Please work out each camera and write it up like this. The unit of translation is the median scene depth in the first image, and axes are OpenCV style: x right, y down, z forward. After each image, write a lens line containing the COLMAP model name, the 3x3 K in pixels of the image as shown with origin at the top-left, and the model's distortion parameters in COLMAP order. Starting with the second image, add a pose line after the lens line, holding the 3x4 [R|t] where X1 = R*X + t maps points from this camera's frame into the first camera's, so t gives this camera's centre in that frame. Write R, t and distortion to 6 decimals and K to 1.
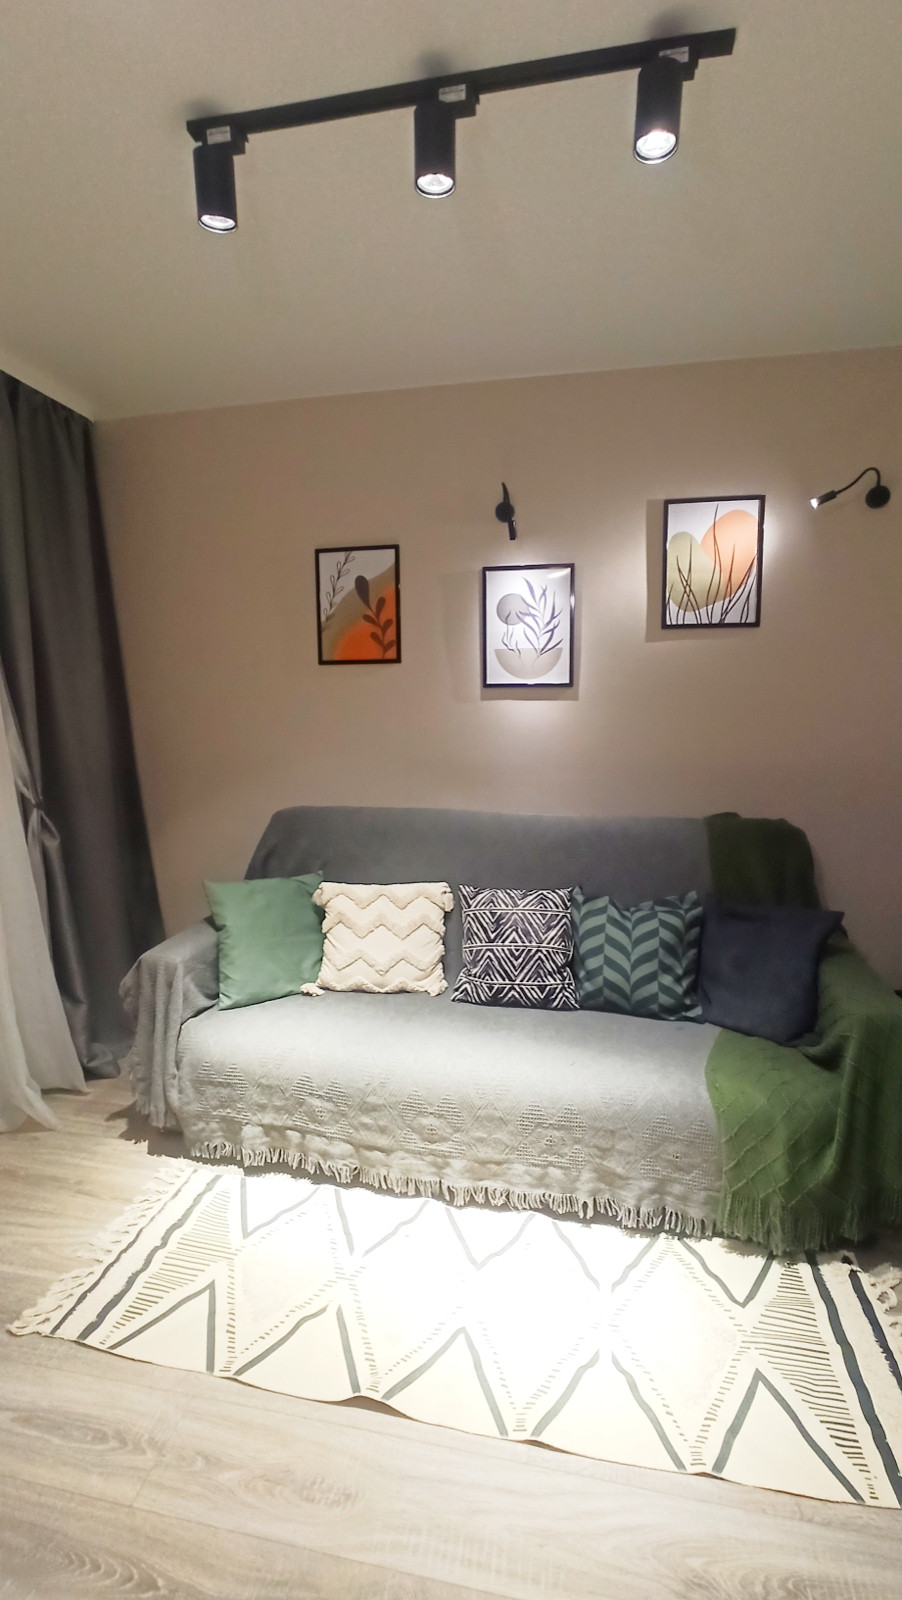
lens RADIAL K [[712.3, 0, 459.9], [0, 712.3, 820.8], [0, 0, 1]] dist [-0.032467, 0.008449]
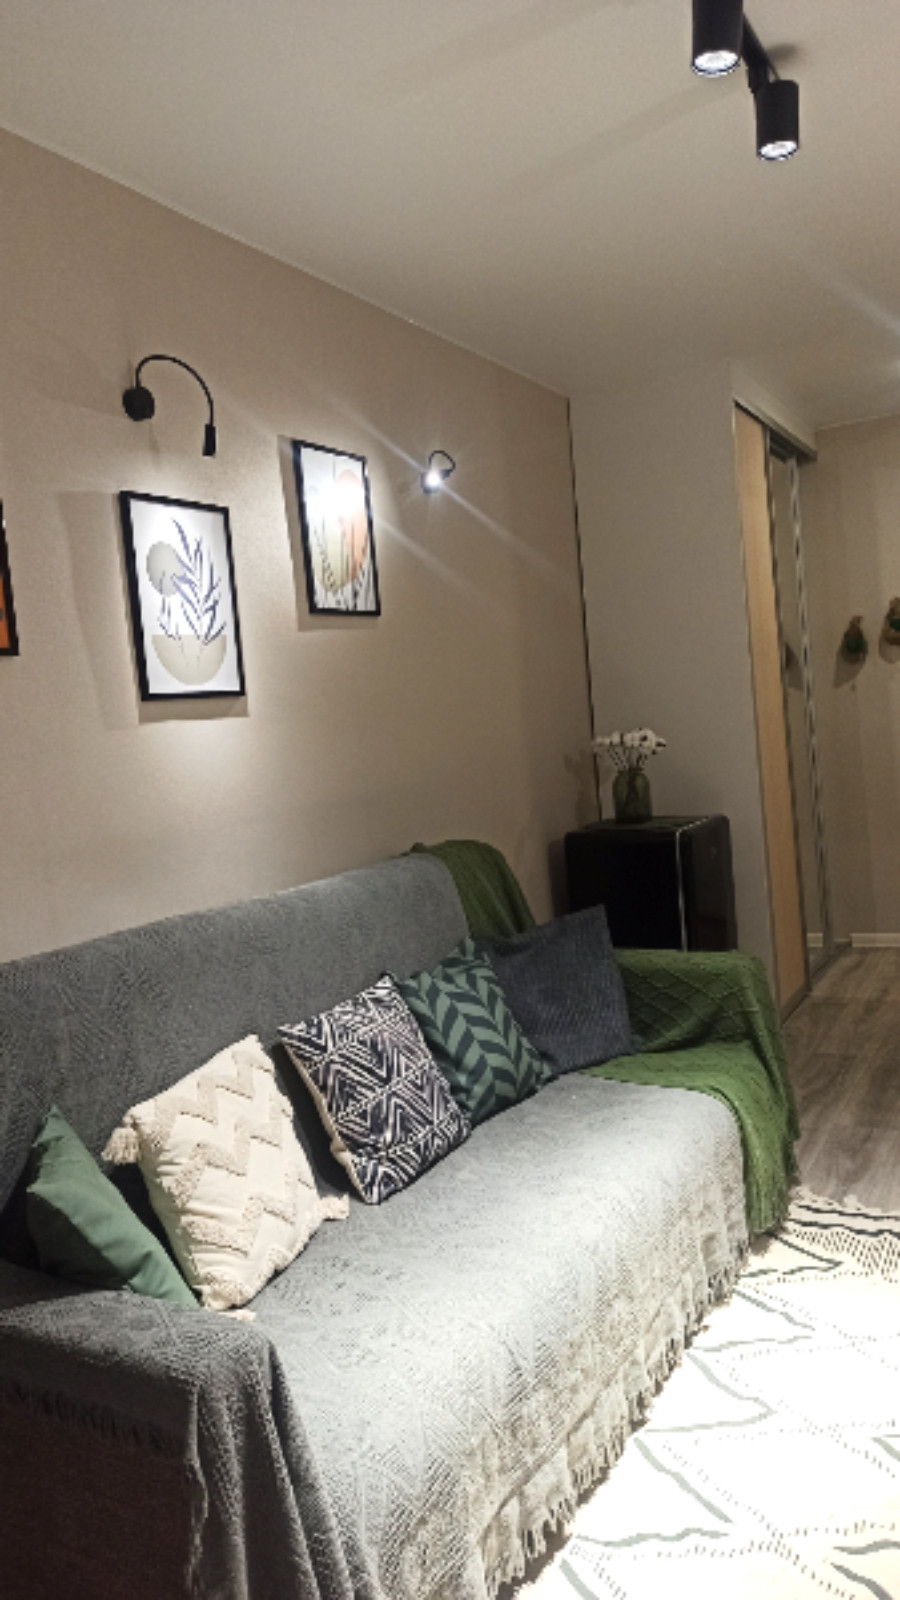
lens RADIAL K [[1183.3, 0, 444.9], [0, 1183.3, 797.0], [0, 0, 1]] dist [0.059822, -0.051872]
pose [[0.307279, -0.090392, 0.947317, -0.868702], [0.245142, 0.969400, 0.012983, -0.071685], [-0.919502, 0.228238, 0.320036, 0.538629]]
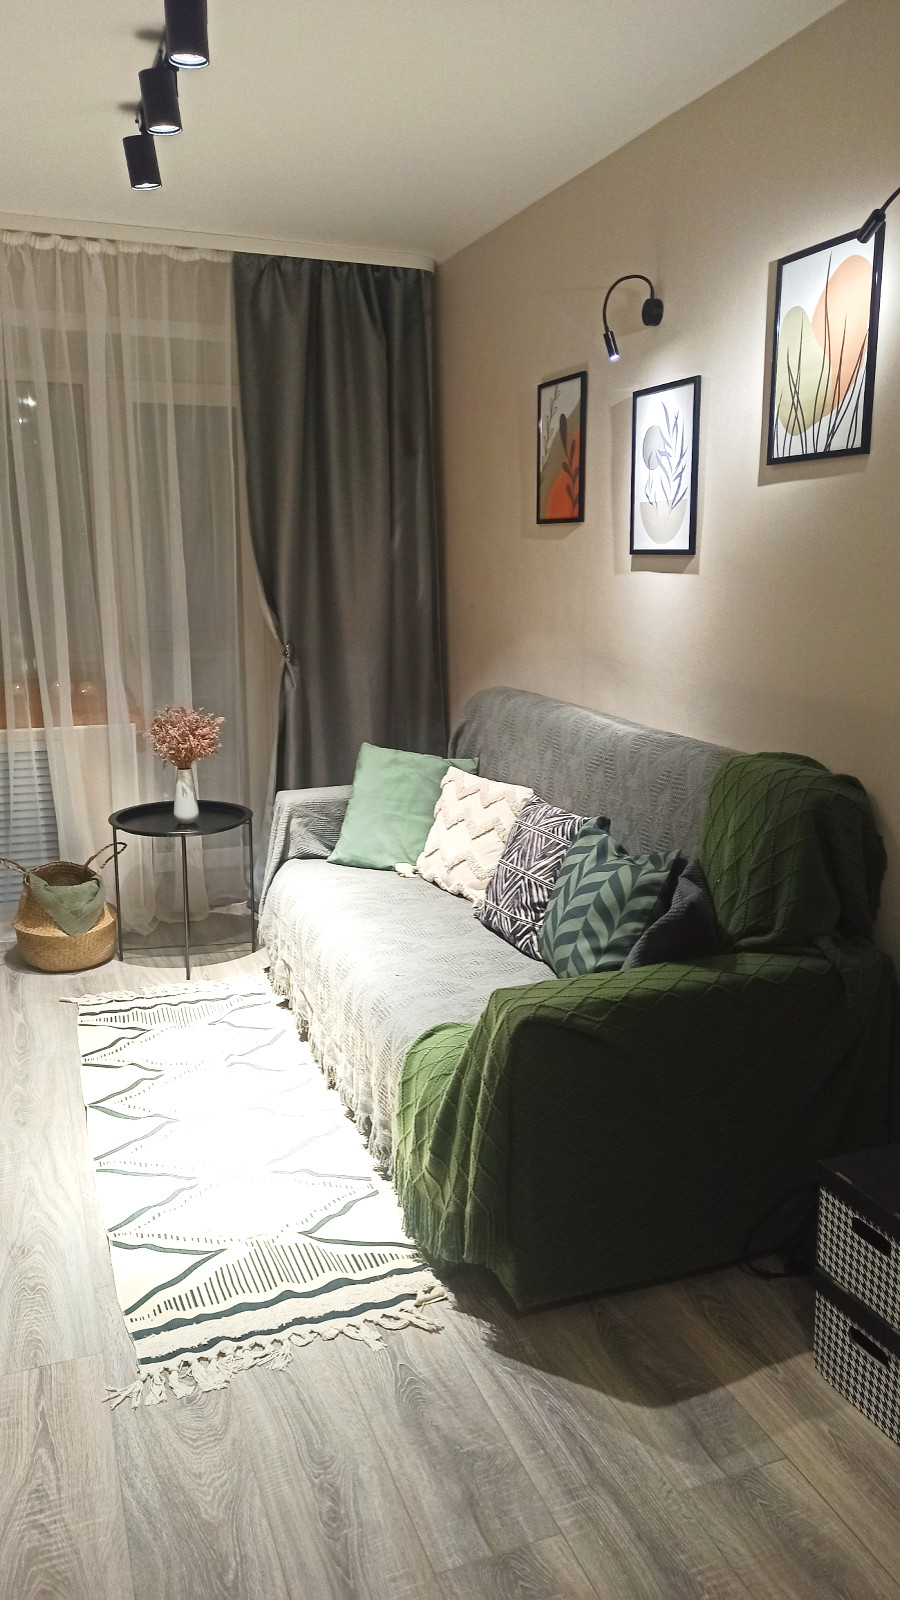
lens RADIAL K [[1183.3, 0, 456.5], [0, 1183.3, 806.2], [0, 0, 1]] dist [0.059822, -0.051872]
pose [[0.527837, 0.186671, -0.828578, 1.130429], [-0.148968, 0.980774, 0.126060, -0.059918], [0.836180, 0.056892, 0.545497, 0.181714]]
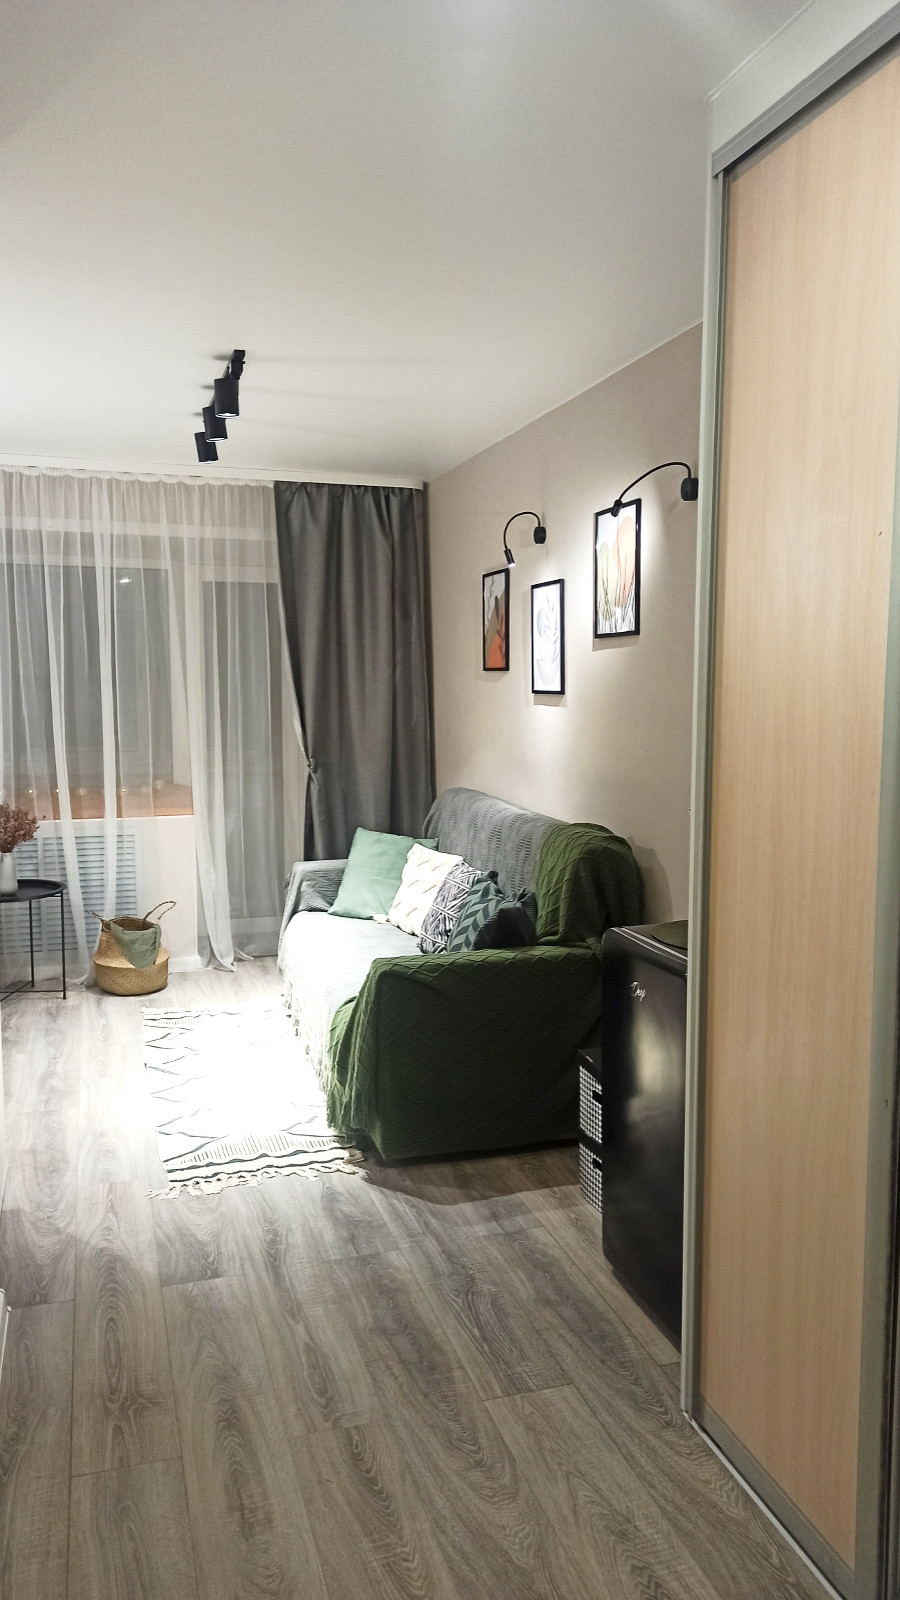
lens RADIAL K [[1183.3, 0, 455.1], [0, 1183.3, 802.5], [0, 0, 1]] dist [0.059822, -0.051872]
pose [[0.471011, 0.097875, -0.876681, 1.736763], [-0.151994, 0.987966, 0.028638, -0.059297], [0.868934, 0.119762, 0.480220, 0.042891]]
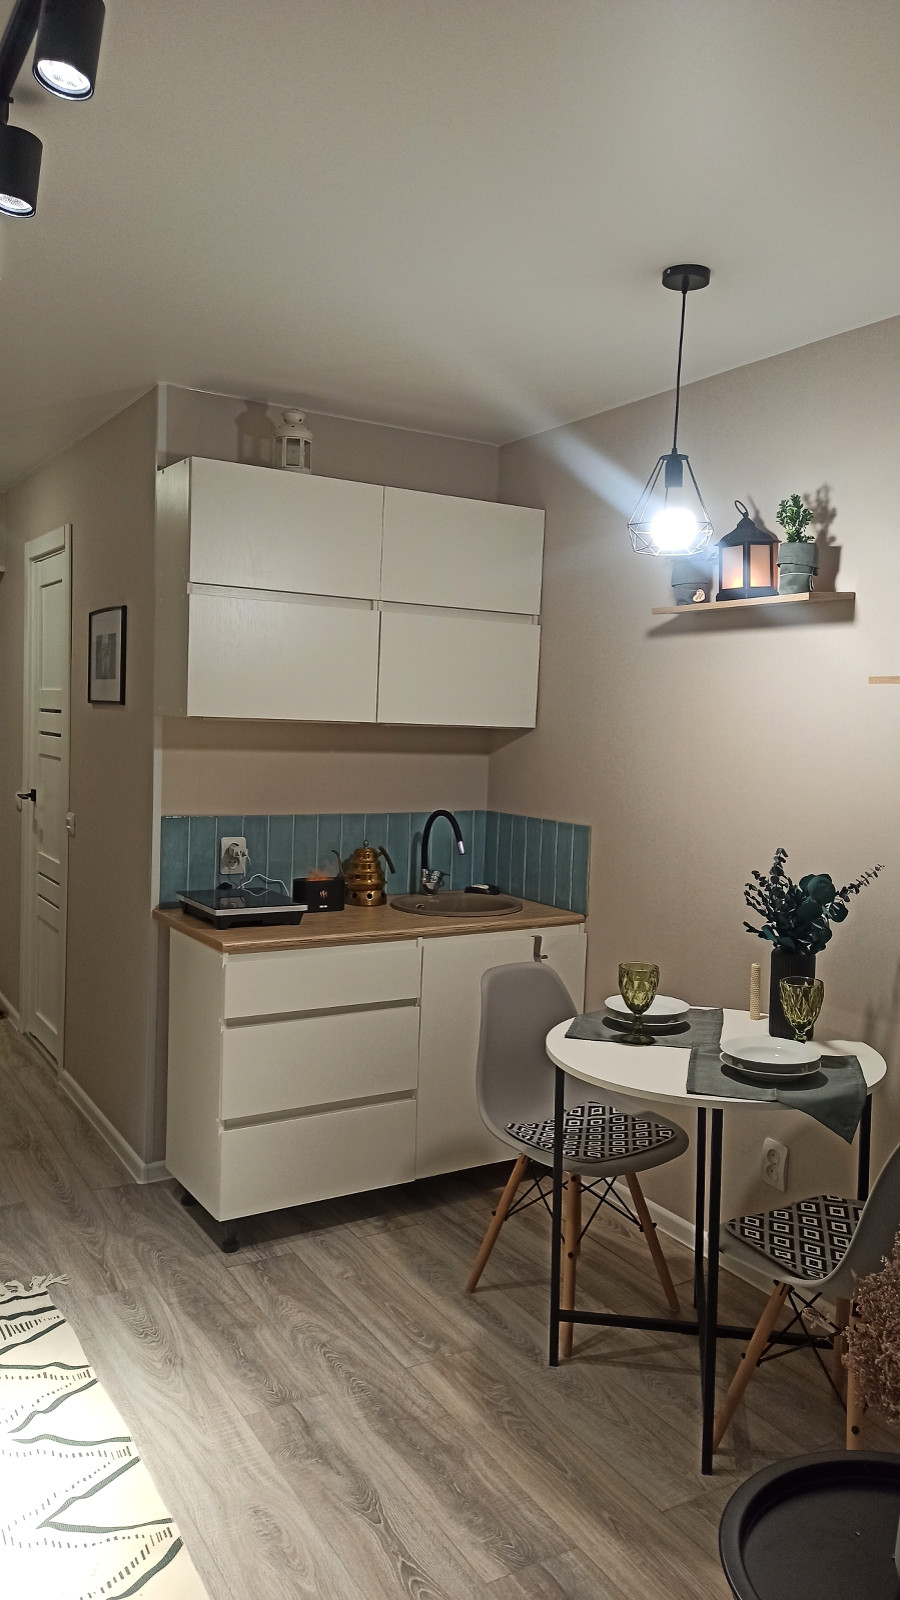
lens RADIAL K [[1183.3, 0, 454.8], [0, 1183.3, 801.7], [0, 0, 1]] dist [0.059822, -0.051872]
pose [[-0.661276, -0.070698, 0.746804, -0.846413], [0.093872, 0.979924, 0.175888, -0.204756], [-0.744246, 0.186415, -0.641363, 0.887335]]
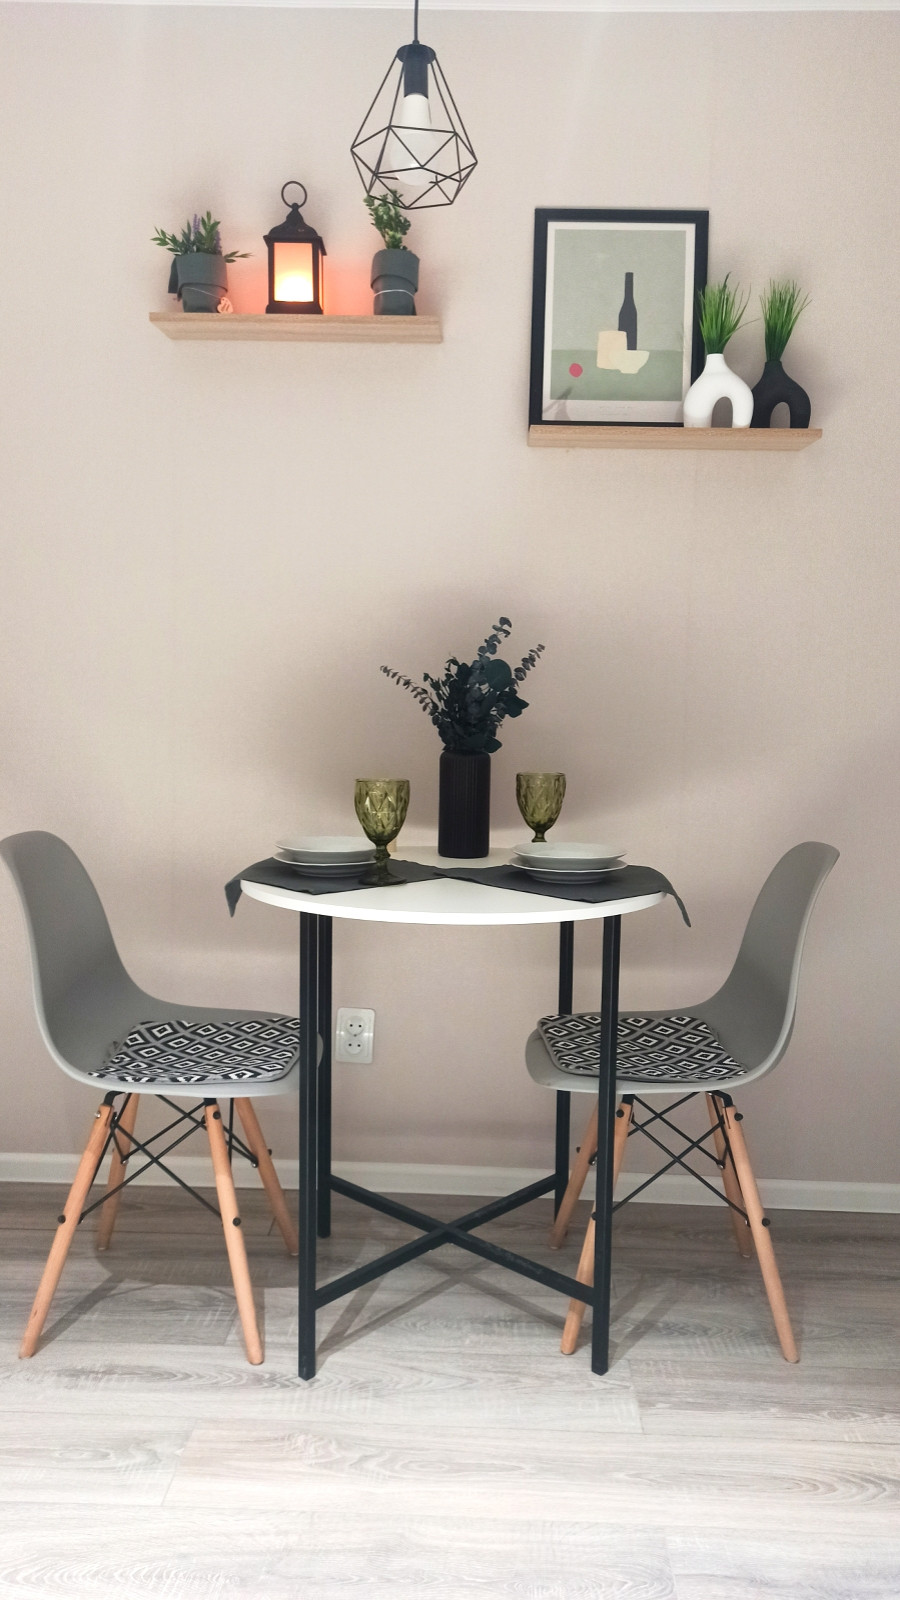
lens RADIAL K [[1183.3, 0, 457.5], [0, 1183.3, 810.0], [0, 0, 1]] dist [0.059822, -0.051872]
pose [[-0.987885, -0.003564, -0.155144, -0.052259], [-0.042394, 0.967907, 0.247709, -0.019928], [0.149282, 0.251285, -0.956332, 0.852603]]
